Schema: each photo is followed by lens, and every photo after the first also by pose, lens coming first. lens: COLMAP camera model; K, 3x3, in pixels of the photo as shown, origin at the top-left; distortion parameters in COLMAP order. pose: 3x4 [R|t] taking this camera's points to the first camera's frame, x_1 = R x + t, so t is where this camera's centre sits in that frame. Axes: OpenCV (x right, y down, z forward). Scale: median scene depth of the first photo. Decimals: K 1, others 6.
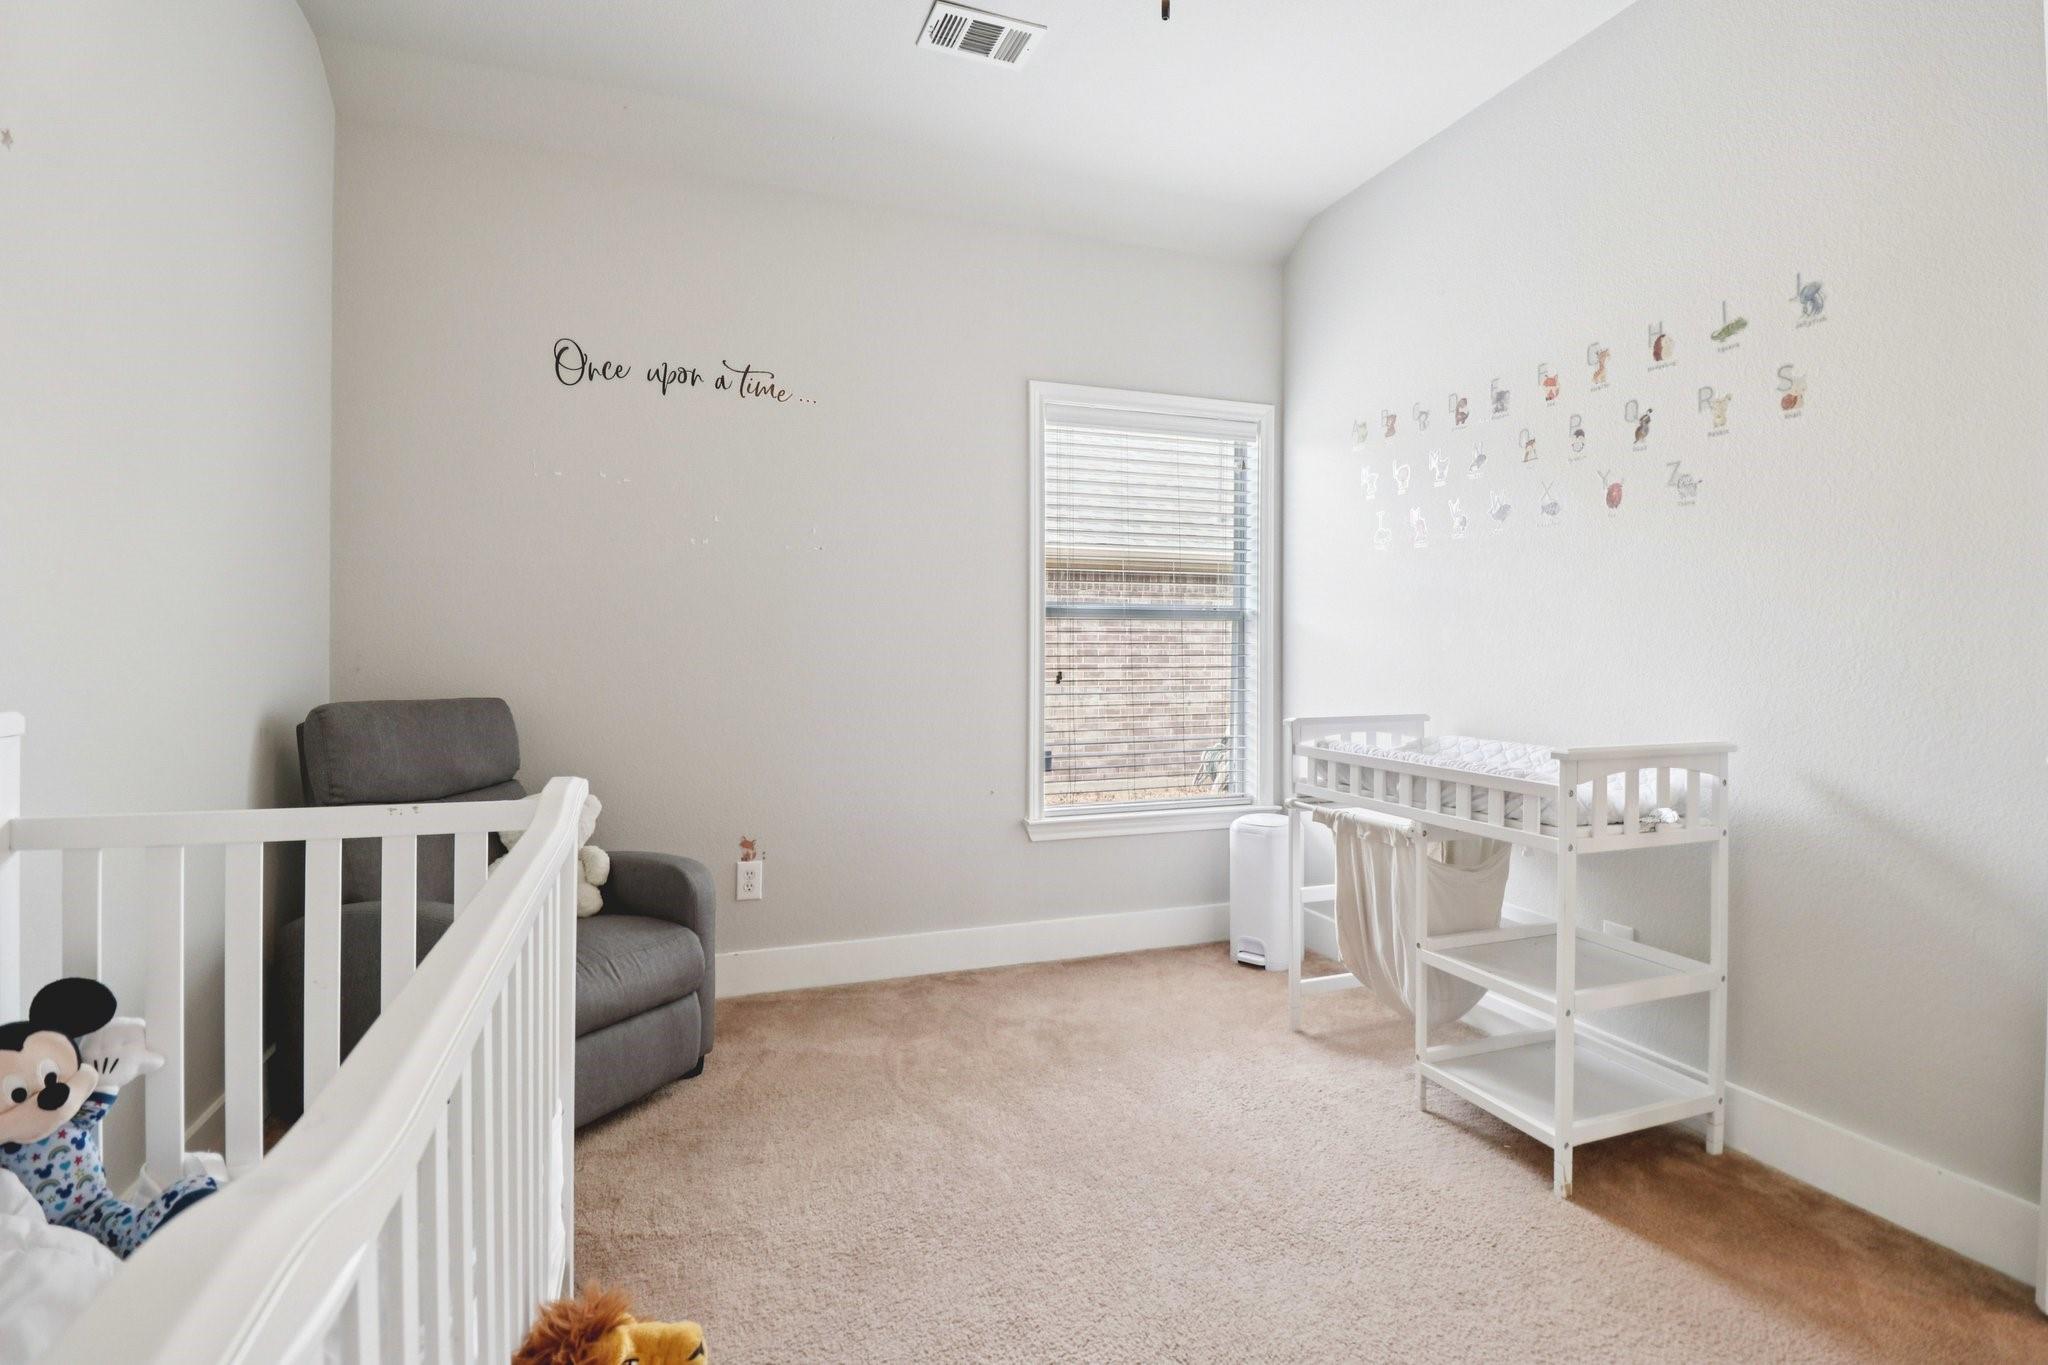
lens RADIAL K [[938.5, 0, 1010.5], [0, 938.5, 665.8], [0, 0, 1]] dist [-0.012585, -0.001201]
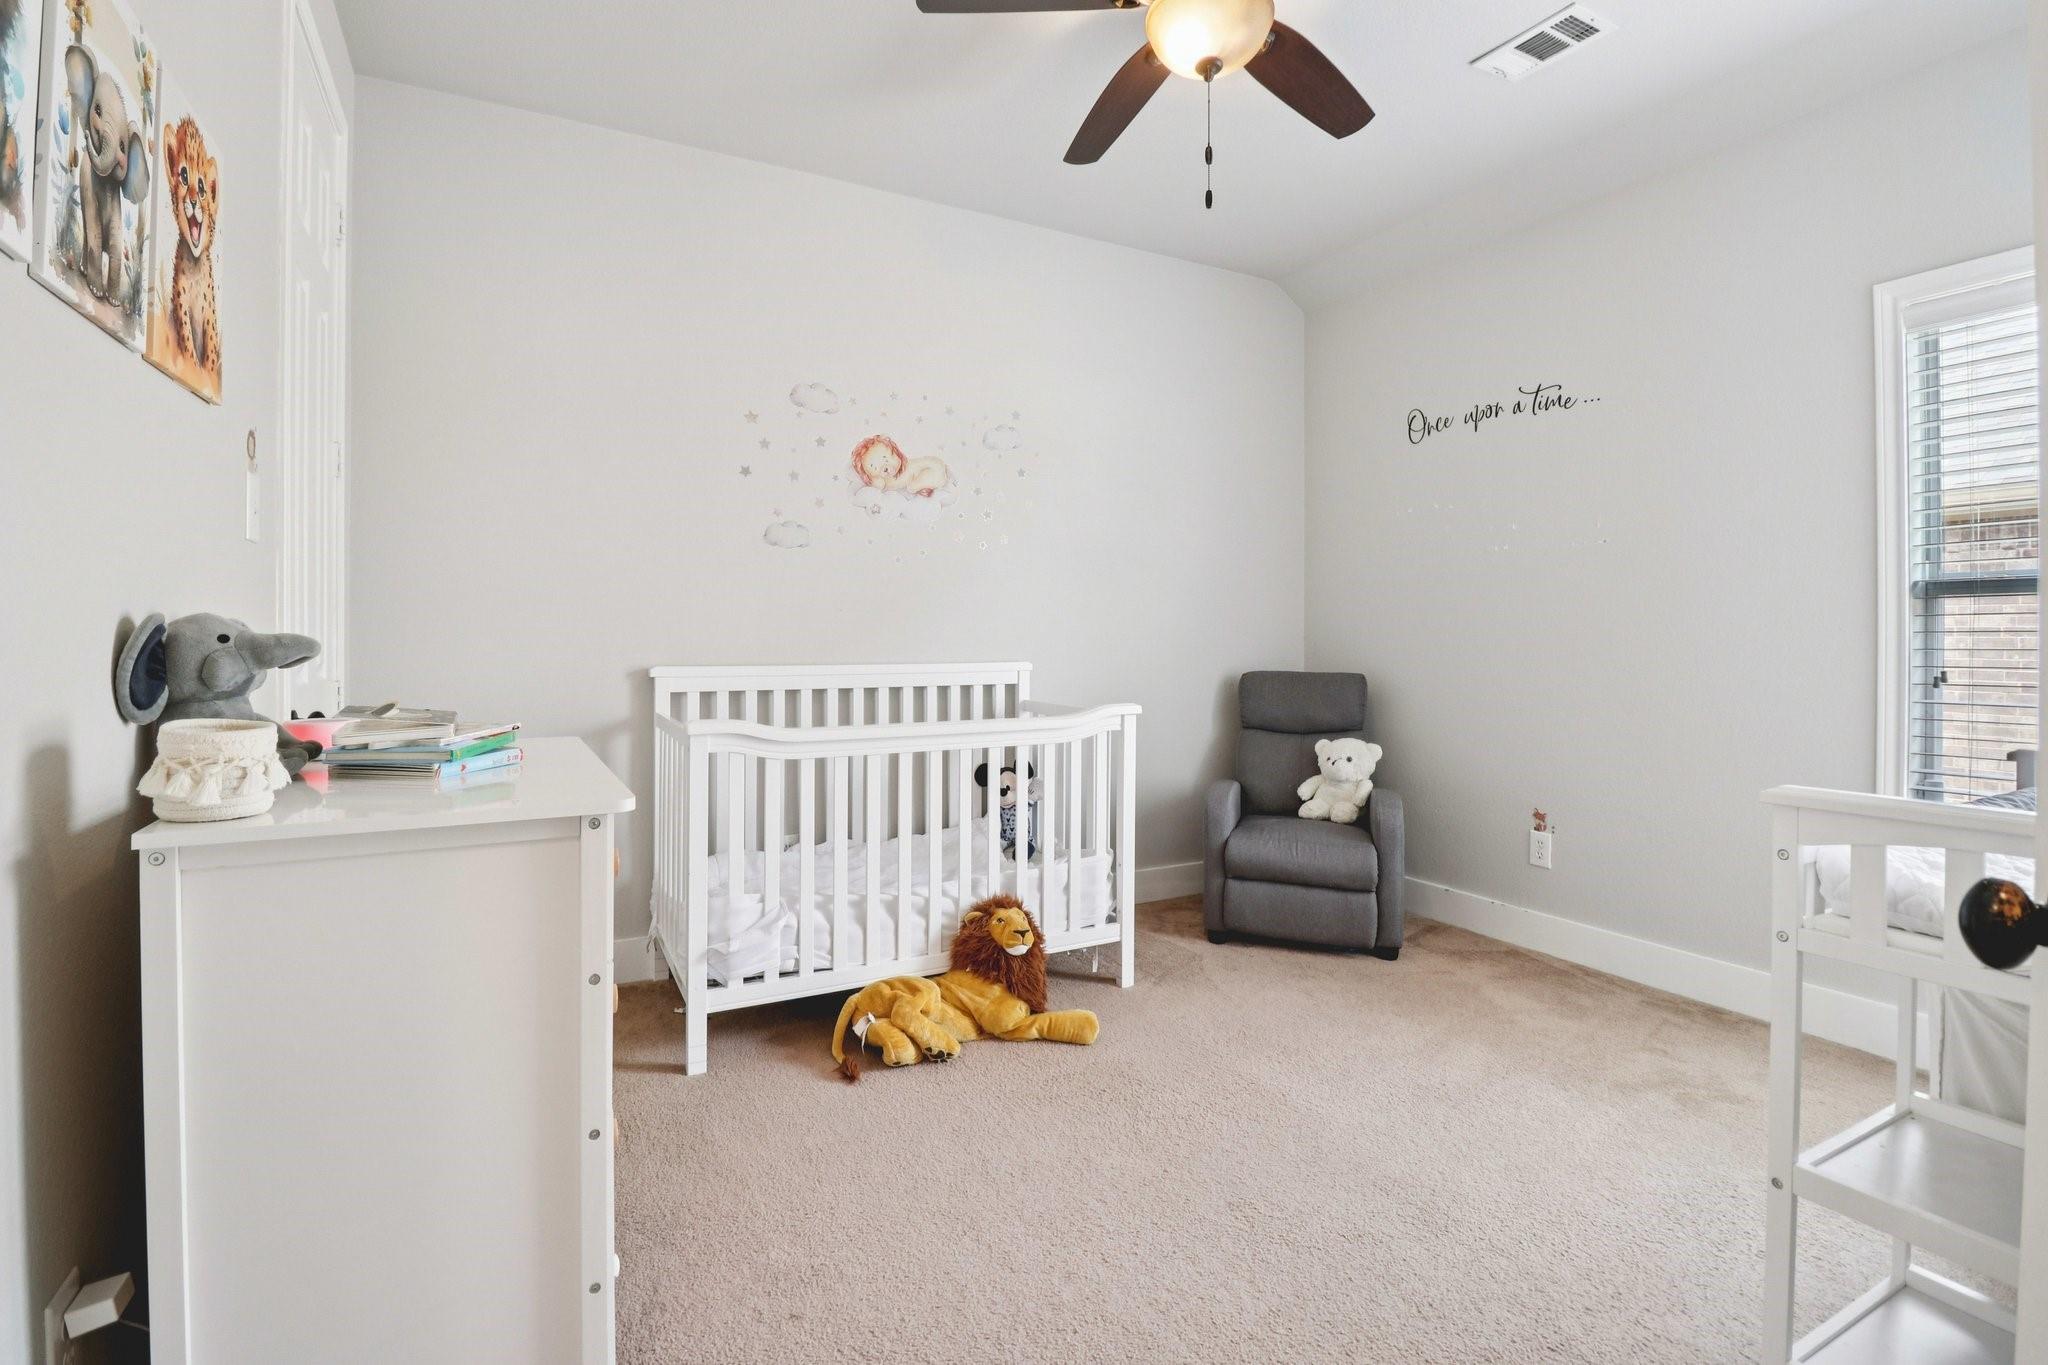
lens RADIAL K [[938.5, 0, 1010.5], [0, 938.5, 665.2], [0, 0, 1]] dist [-0.012585, -0.001201]
pose [[0.137475, 0.024678, -0.990198, 0.753962], [-0.018469, 0.999580, 0.022348, -0.001313], [0.990333, 0.015216, 0.137873, 0.234278]]
